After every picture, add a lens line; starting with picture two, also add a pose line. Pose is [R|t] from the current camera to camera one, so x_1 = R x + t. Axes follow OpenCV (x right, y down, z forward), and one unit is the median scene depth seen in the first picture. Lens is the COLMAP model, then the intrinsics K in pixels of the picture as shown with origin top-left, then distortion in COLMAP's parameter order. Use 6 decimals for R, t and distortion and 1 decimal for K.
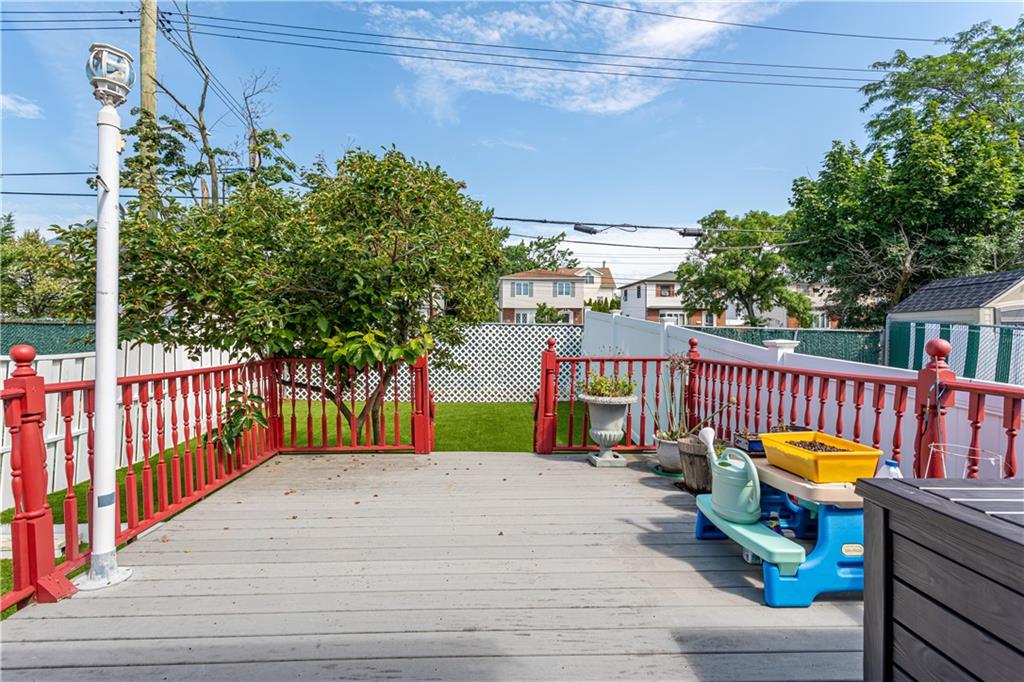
lens RADIAL K [[499.0, 0, 507.3], [0, 499.0, 337.0], [0, 0, 1]] dist [0.000408, 0.001613]
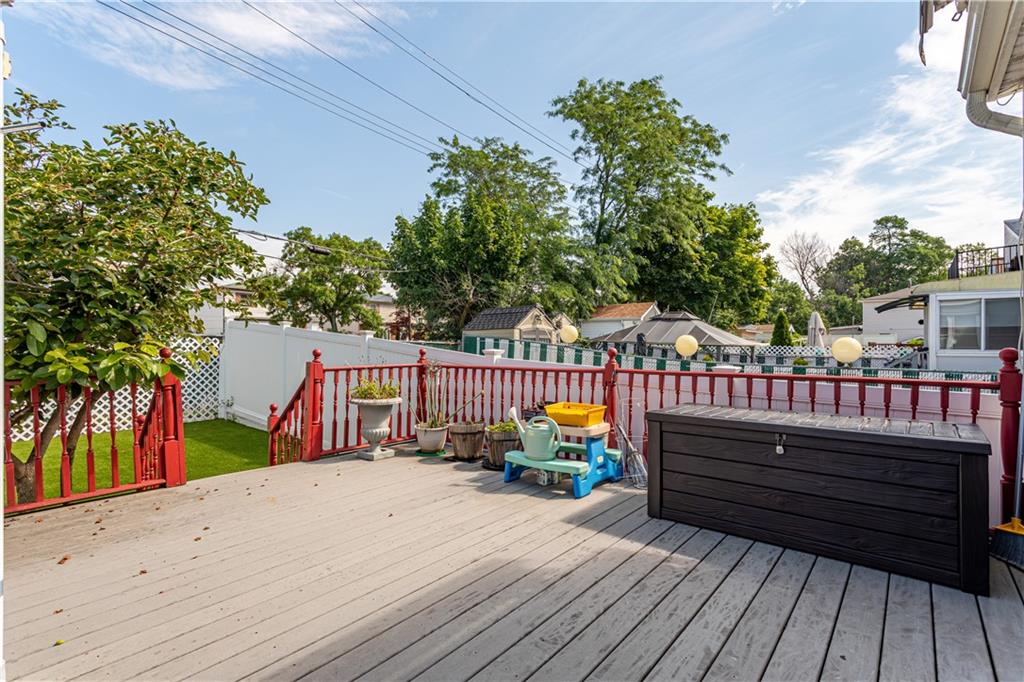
lens RADIAL K [[490.8, 0, 512.6], [0, 490.8, 357.4], [0, 0, 1]] dist [0.000306, 0.000796]
pose [[0.651761, -0.018697, 0.758194, -0.199004], [0.005505, 0.999786, 0.019922, 0.000407], [-0.758405, -0.008810, 0.651724, 0.009257]]
